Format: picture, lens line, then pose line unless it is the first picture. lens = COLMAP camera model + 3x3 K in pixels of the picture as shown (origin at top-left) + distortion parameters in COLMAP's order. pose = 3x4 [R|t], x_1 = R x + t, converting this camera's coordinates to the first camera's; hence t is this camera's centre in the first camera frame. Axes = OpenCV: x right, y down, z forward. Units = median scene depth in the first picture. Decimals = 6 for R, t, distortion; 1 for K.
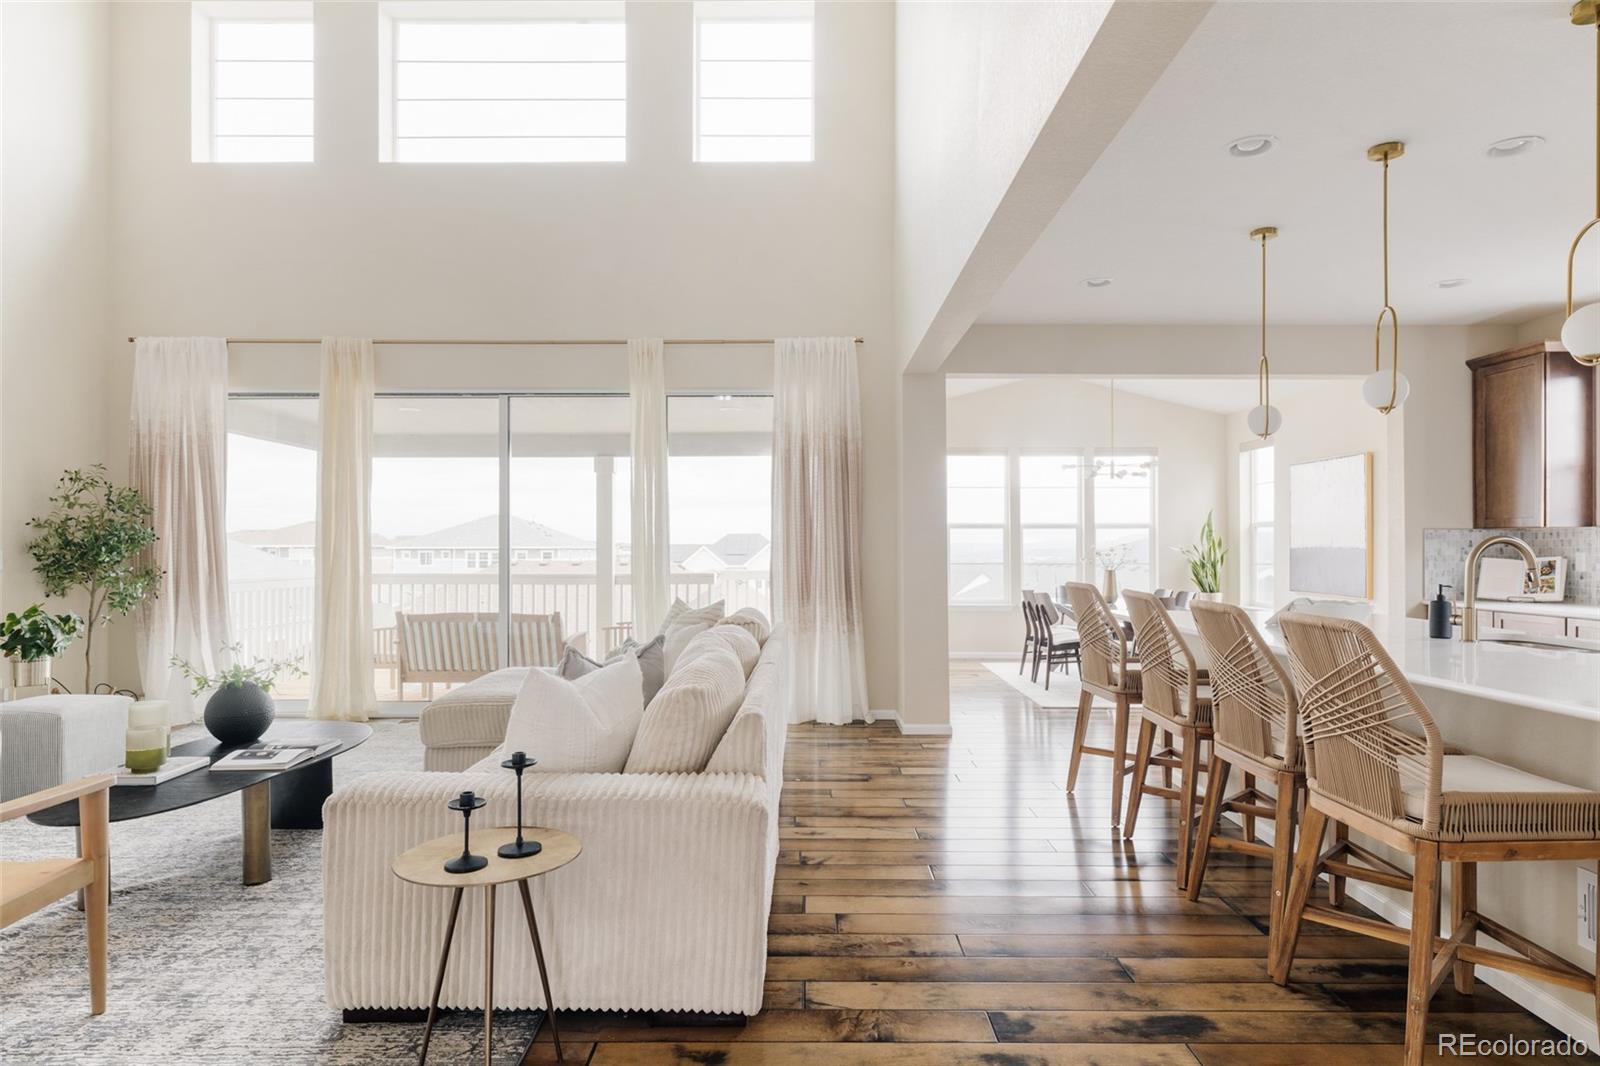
lens RADIAL K [[909.9, 0, 803.6], [0, 909.9, 542.0], [0, 0, 1]] dist [-0.000974, -0.001975]
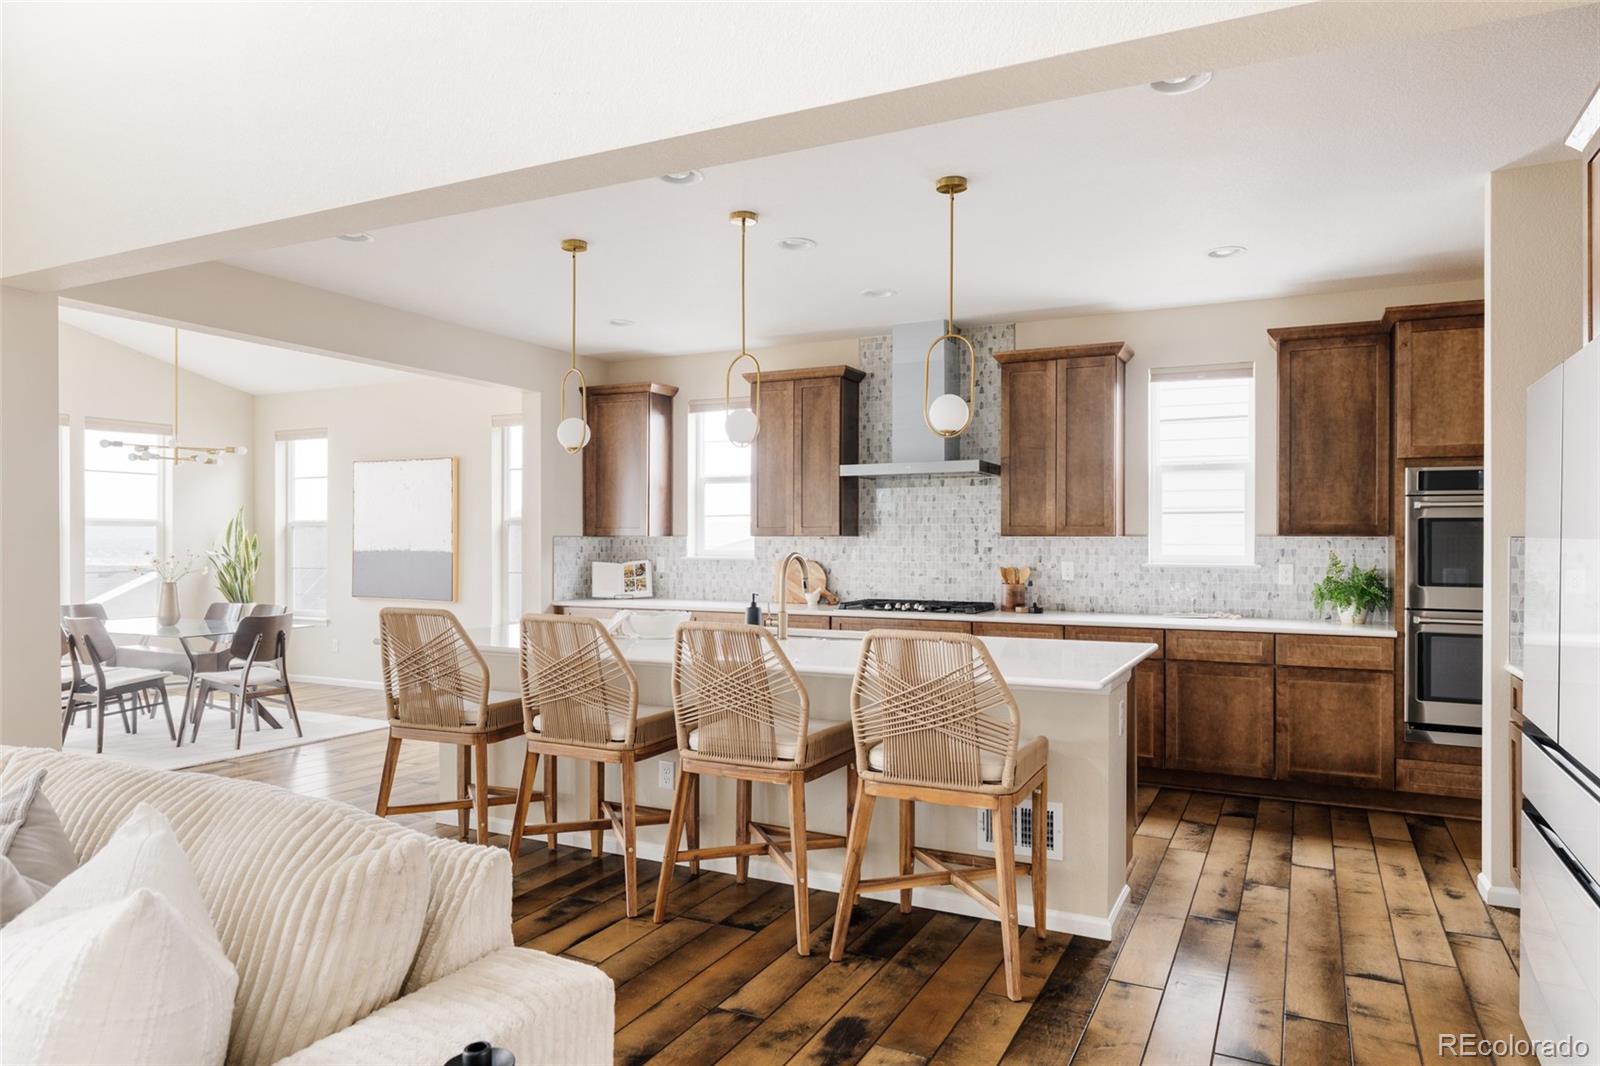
lens RADIAL K [[988.6, 0, 803.0], [0, 988.6, 532.6], [0, 0, 1]] dist [0.007386, -0.000309]
pose [[0.442393, 0.006745, 0.896796, -0.255267], [-0.006460, 0.999970, -0.004335, -0.016178], [-0.896798, -0.003876, 0.442424, 0.216687]]
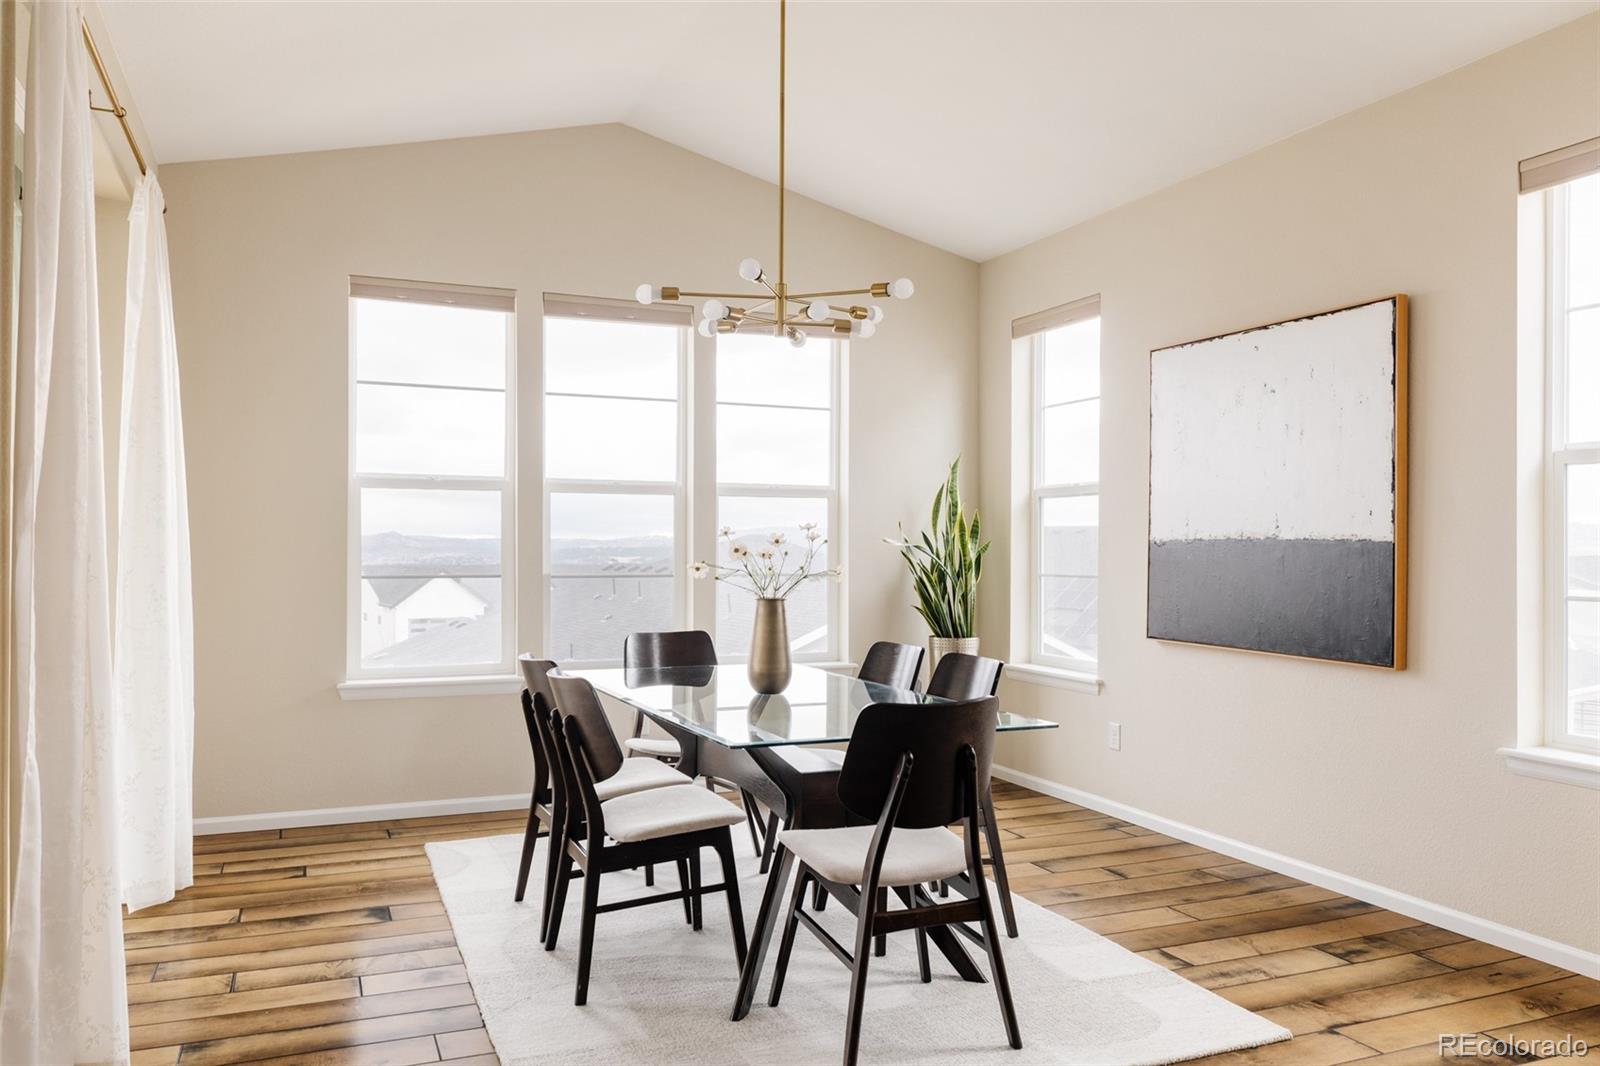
lens RADIAL K [[1178.3, 0, 821.1], [0, 1178.3, 539.3], [0, 0, 1]] dist [-0.002301, -0.001100]
pose [[0.912870, 0.009372, 0.408143, 0.244205], [-0.009667, 0.999952, -0.001339, 0.012483], [-0.408136, -0.002723, 0.912917, 0.834065]]
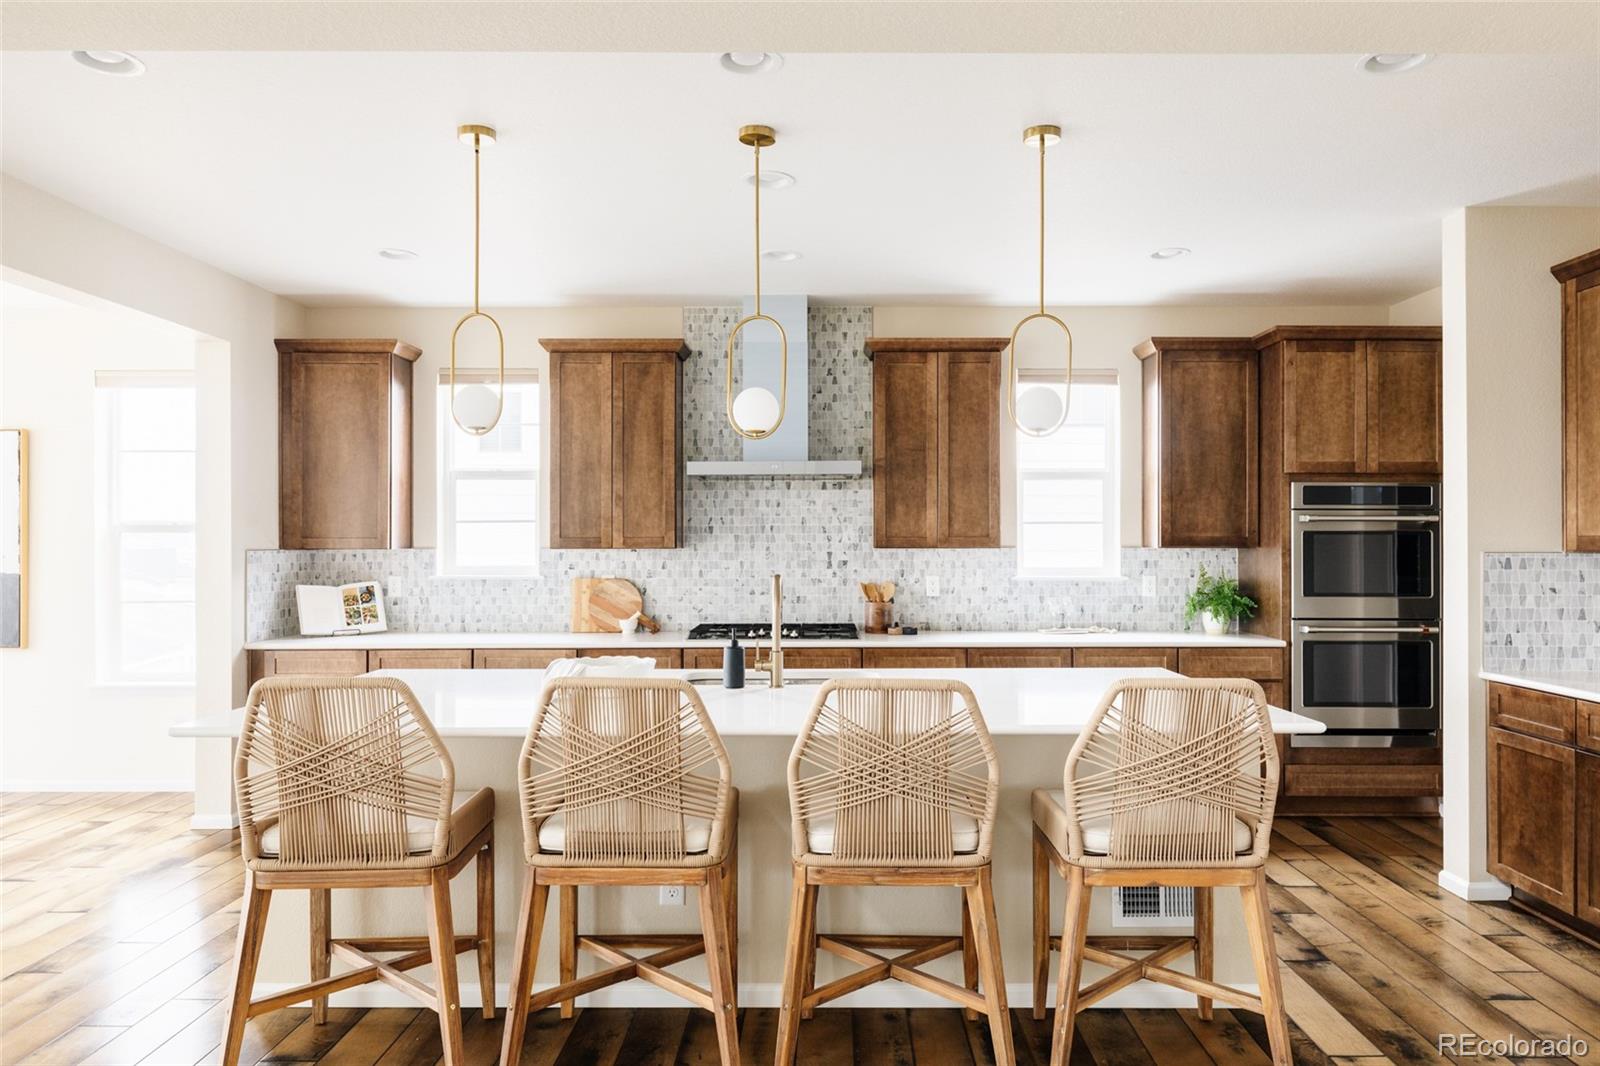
lens RADIAL K [[1076.2, 0, 811.4], [0, 1076.2, 535.4], [0, 0, 1]] dist [0.027774, -0.032569]
pose [[0.005473, 0.004751, 0.999974, -0.225008], [-0.004232, 0.999980, -0.004728, -0.025136], [-0.999976, -0.004206, 0.005493, 0.541574]]
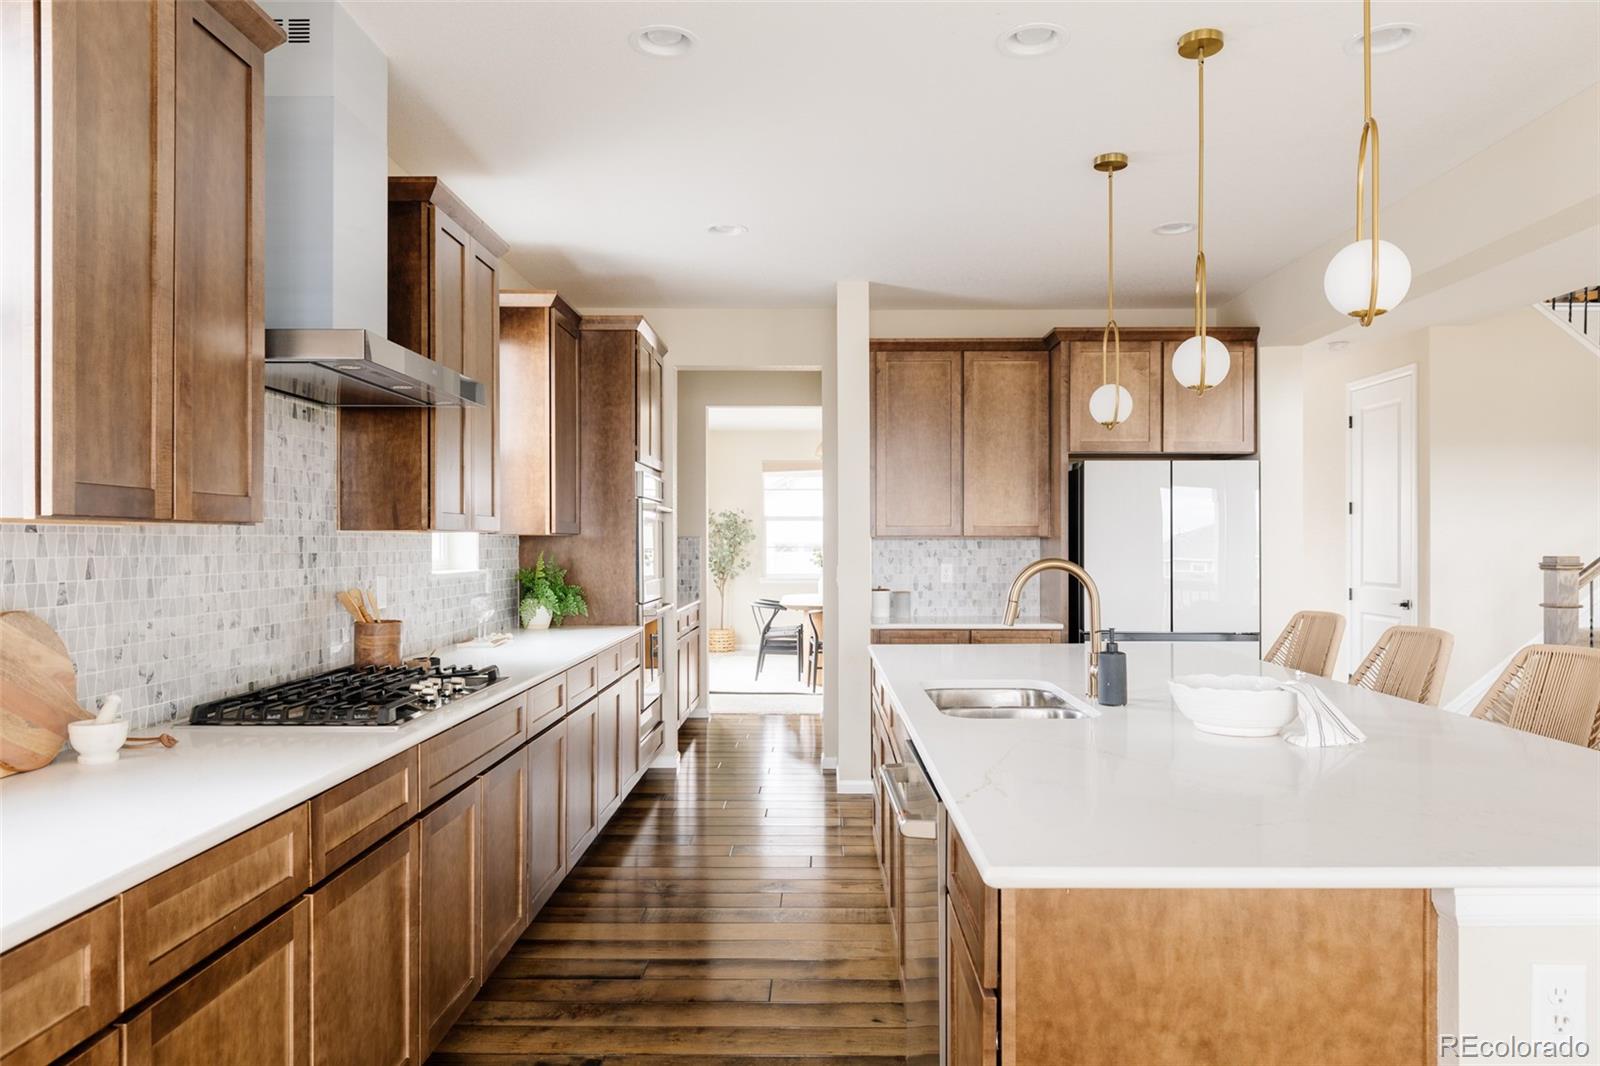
lens RADIAL K [[1066.3, 0, 800.0], [0, 1066.3, 533.0], [0, 0, 1]] dist [-0.000191, -0.000093]
pose [[-0.999938, 0.001822, 0.010960, 0.550969], [0.001659, 0.999889, -0.014800, -0.007723], [-0.010985, -0.014781, -0.999830, 1.075124]]
